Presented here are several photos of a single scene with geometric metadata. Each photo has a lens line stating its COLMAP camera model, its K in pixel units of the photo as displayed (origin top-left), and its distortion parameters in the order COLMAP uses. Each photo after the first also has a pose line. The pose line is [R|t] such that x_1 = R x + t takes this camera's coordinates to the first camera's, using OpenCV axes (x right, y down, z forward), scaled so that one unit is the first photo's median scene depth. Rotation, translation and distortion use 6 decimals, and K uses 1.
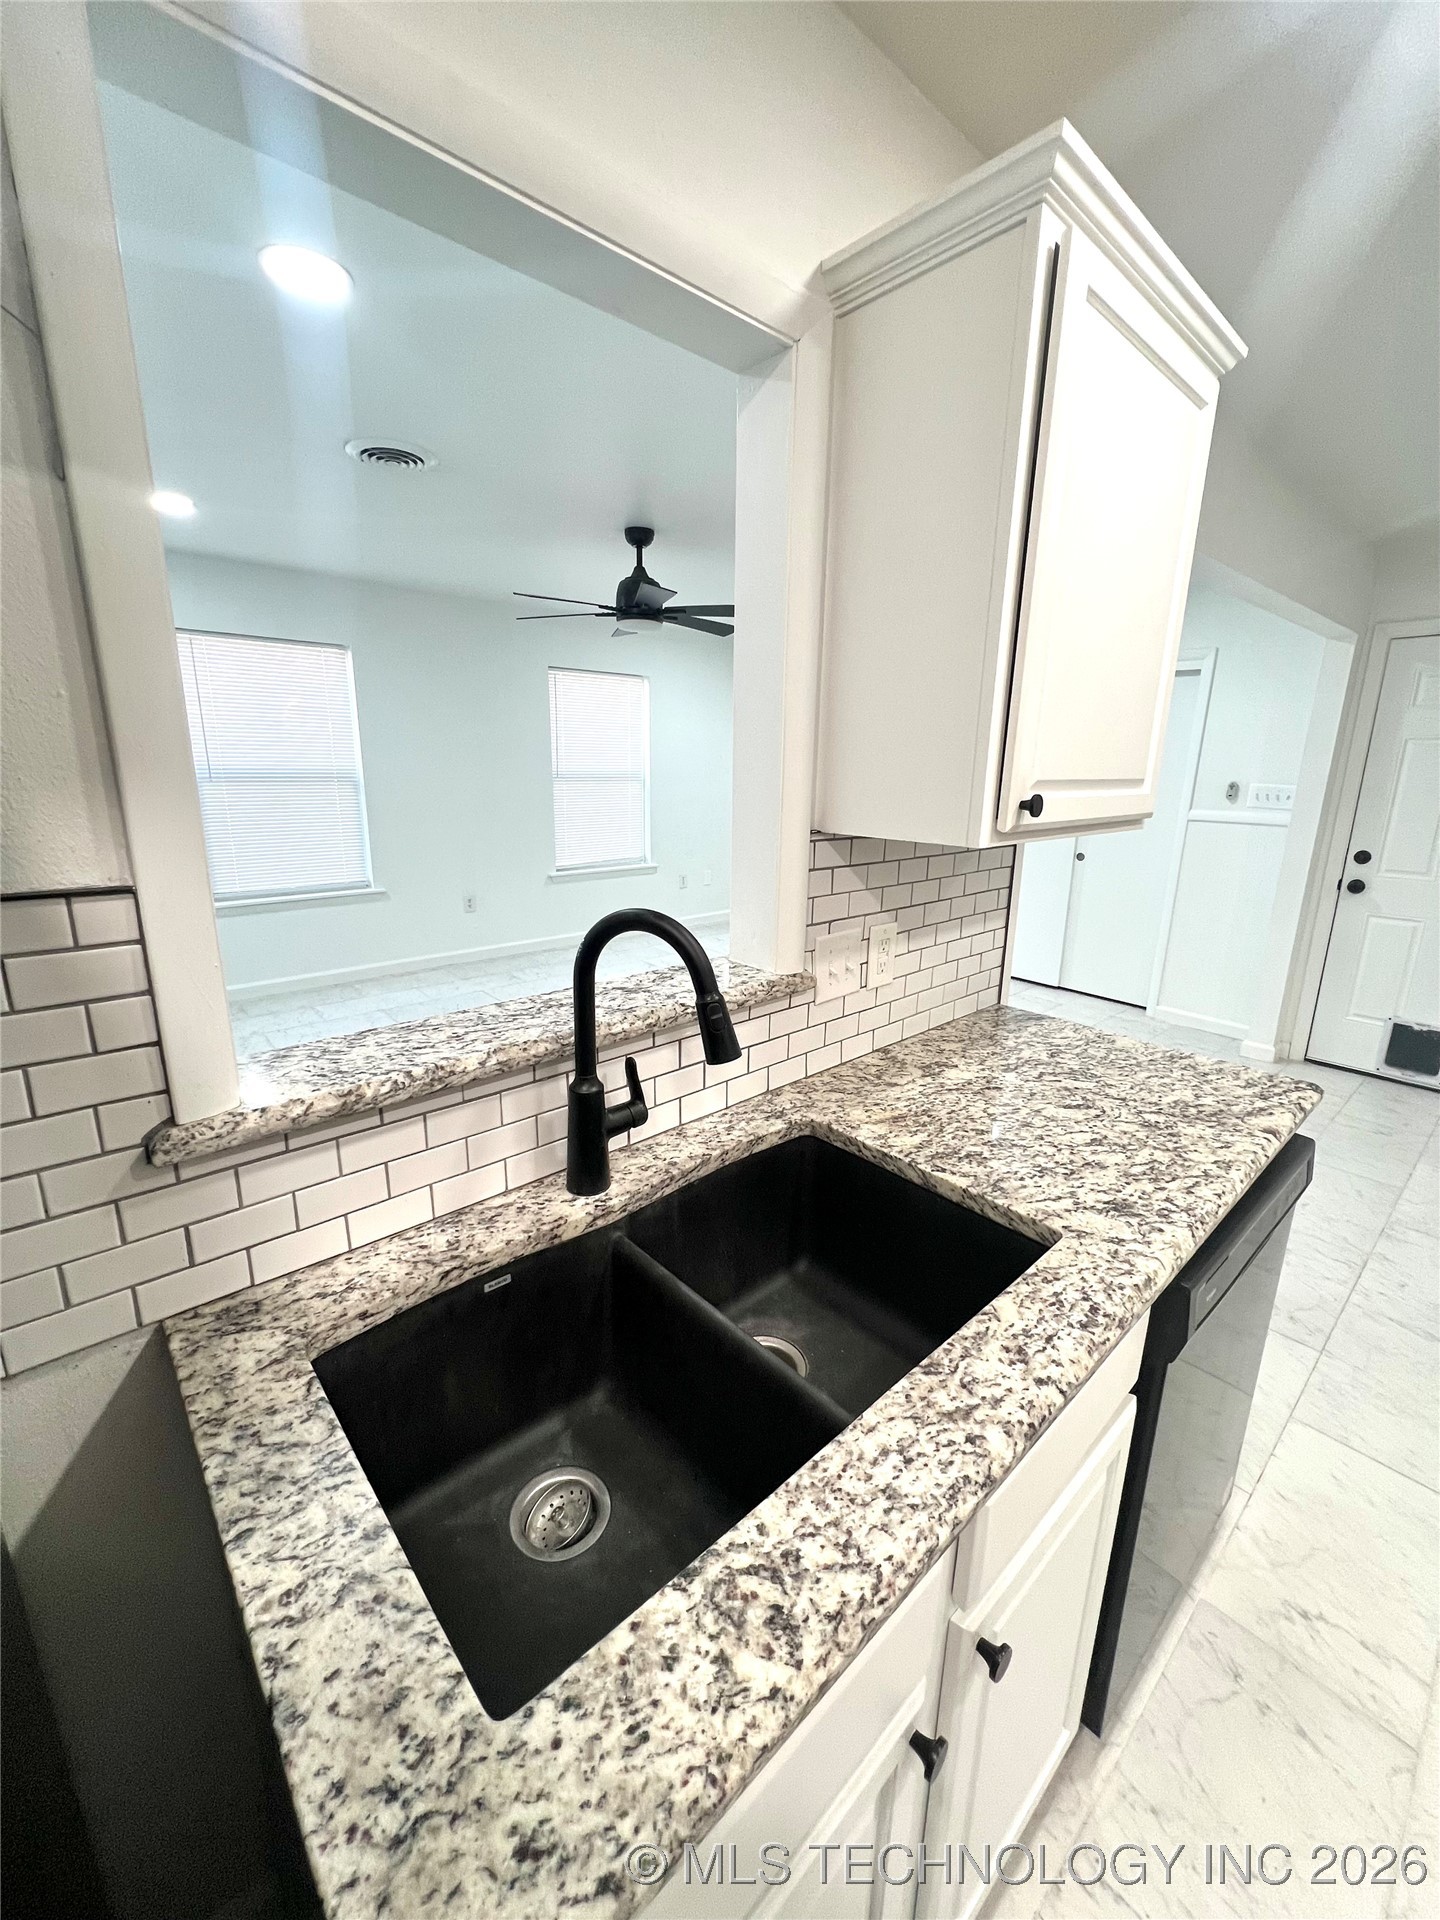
lens RADIAL K [[763.0, 0, 720.0], [0, 763.0, 960.0], [0, 0, 1]] dist [0.000327, 0.000129]
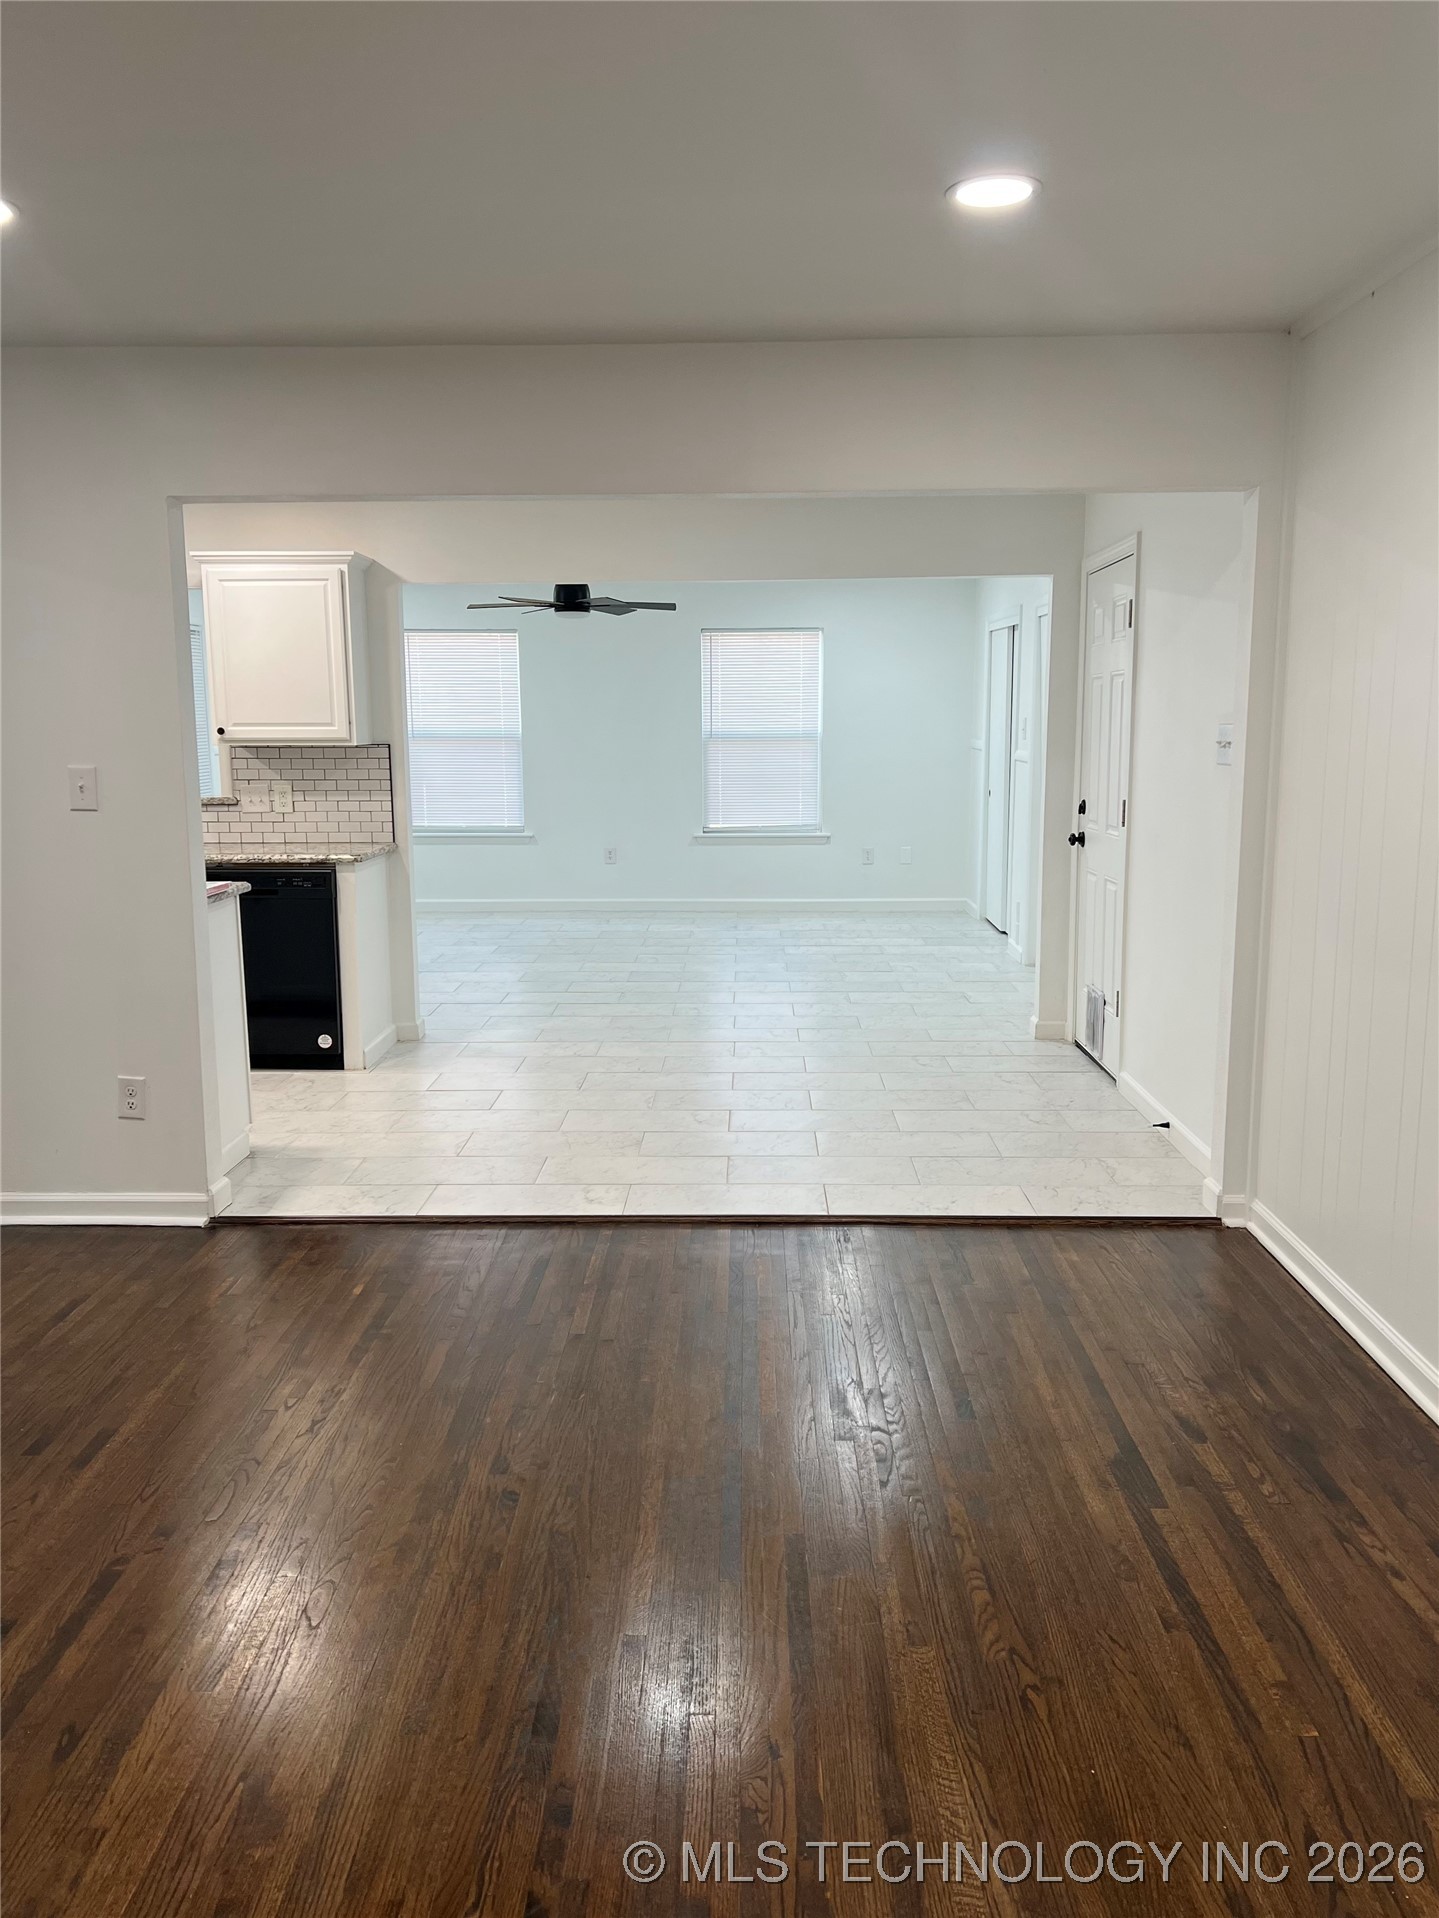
lens RADIAL K [[1454.8, 0, 716.9], [0, 1454.8, 951.6], [0, 0, 1]] dist [0.081135, -0.103317]
pose [[0.736075, 0.087332, -0.671242, 1.780565], [-0.154424, 0.987158, -0.040905, 0.182267], [0.659050, 0.133765, 0.740108, -0.581716]]
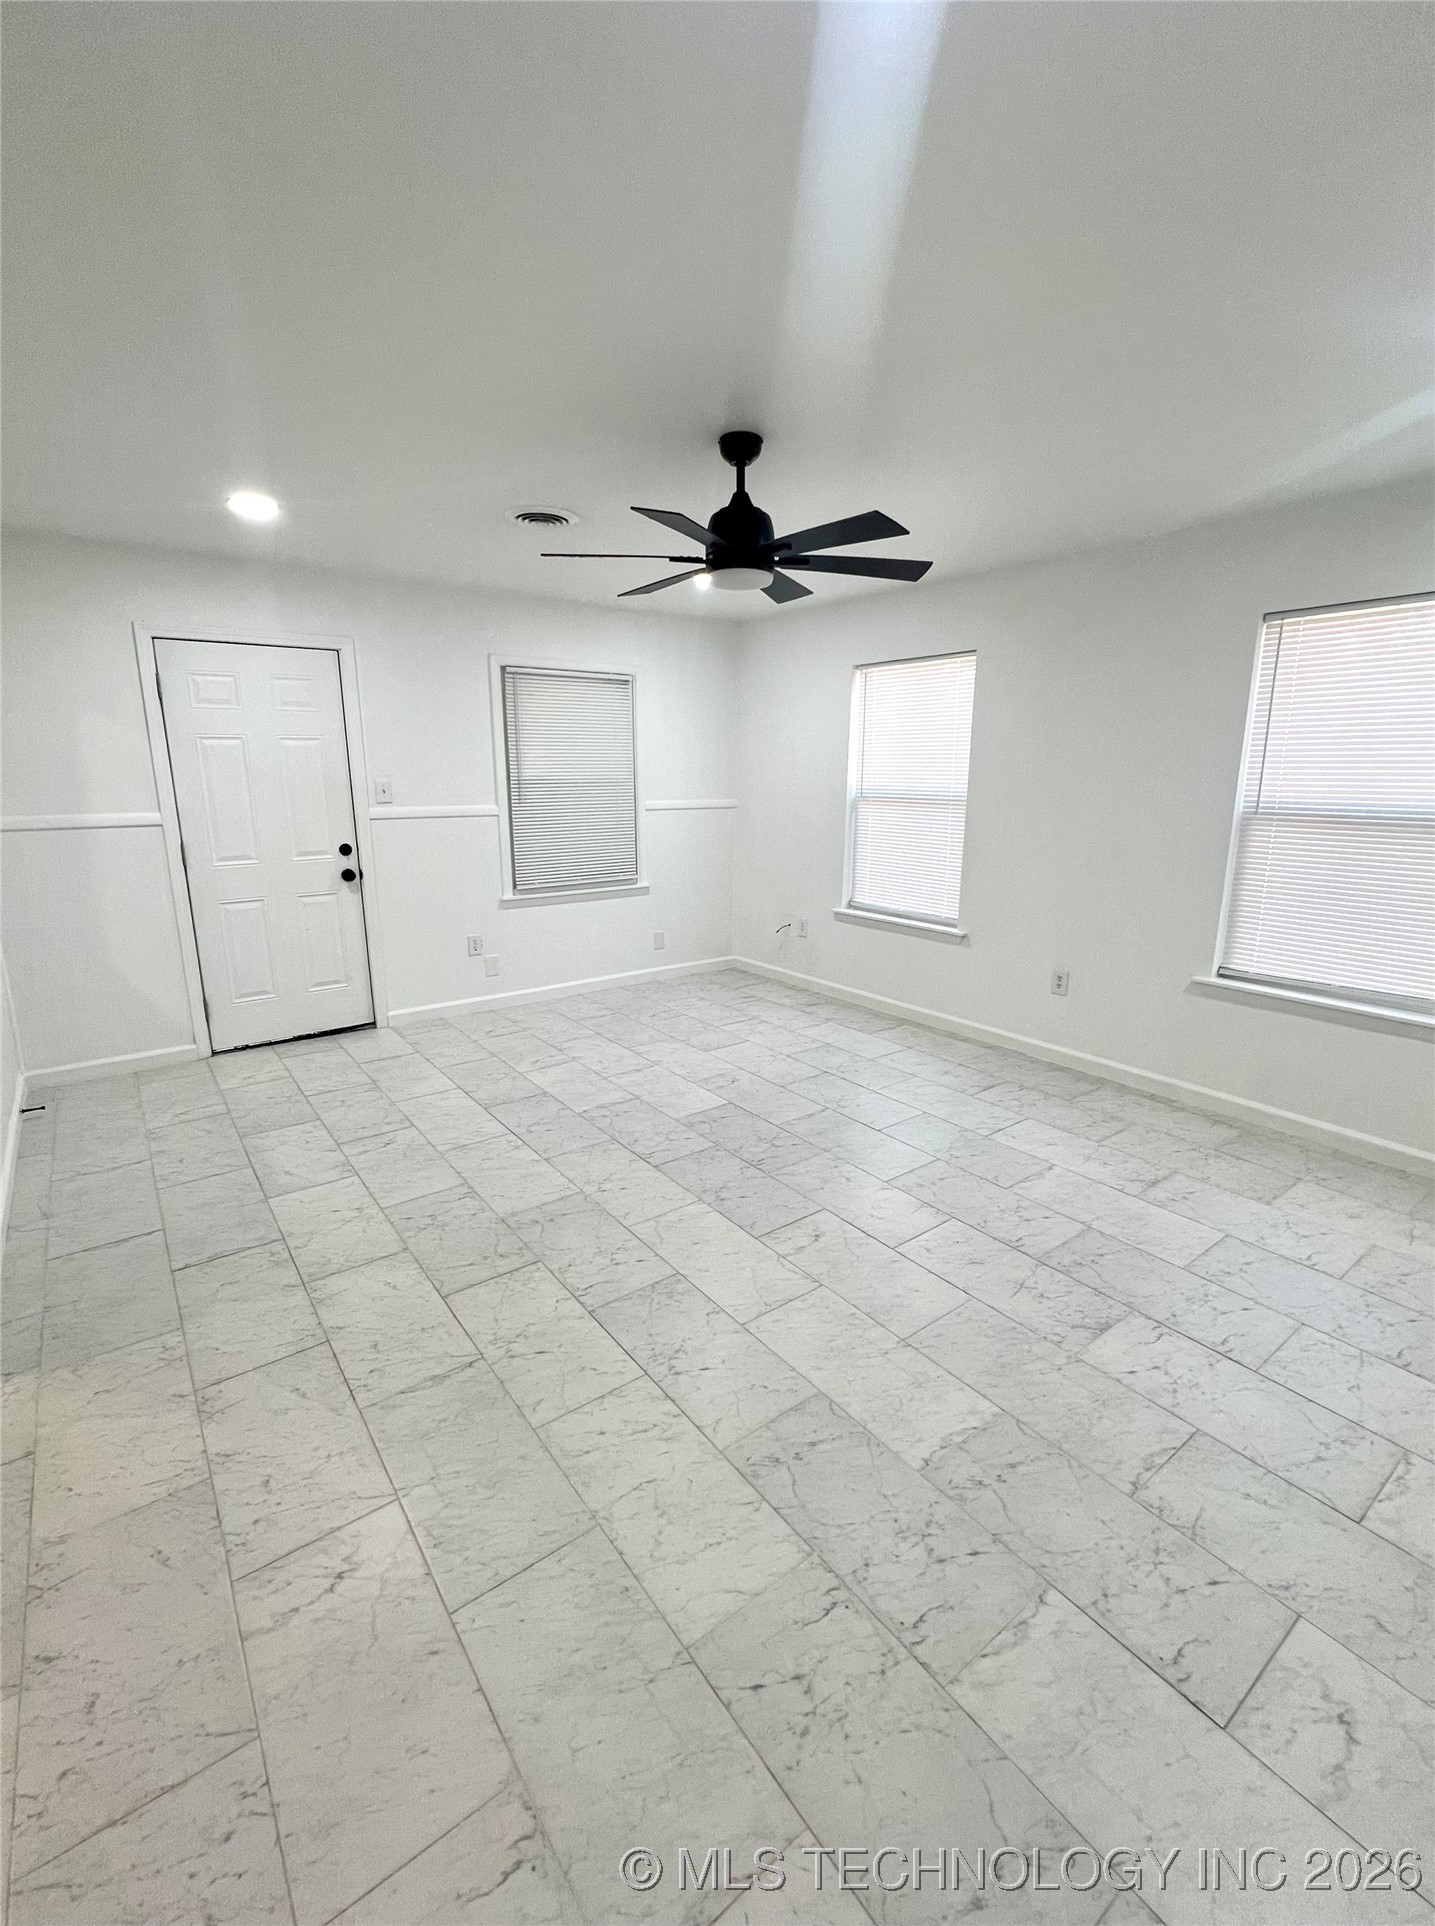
lens RADIAL K [[833.2, 0, 724.2], [0, 833.2, 956.4], [0, 0, 1]] dist [-0.001213, 0.000529]
pose [[-0.071544, 0.199640, -0.977254, 0.692330], [-0.260728, 0.941956, 0.211517, -0.278019], [0.962758, 0.269931, -0.015339, 1.098518]]
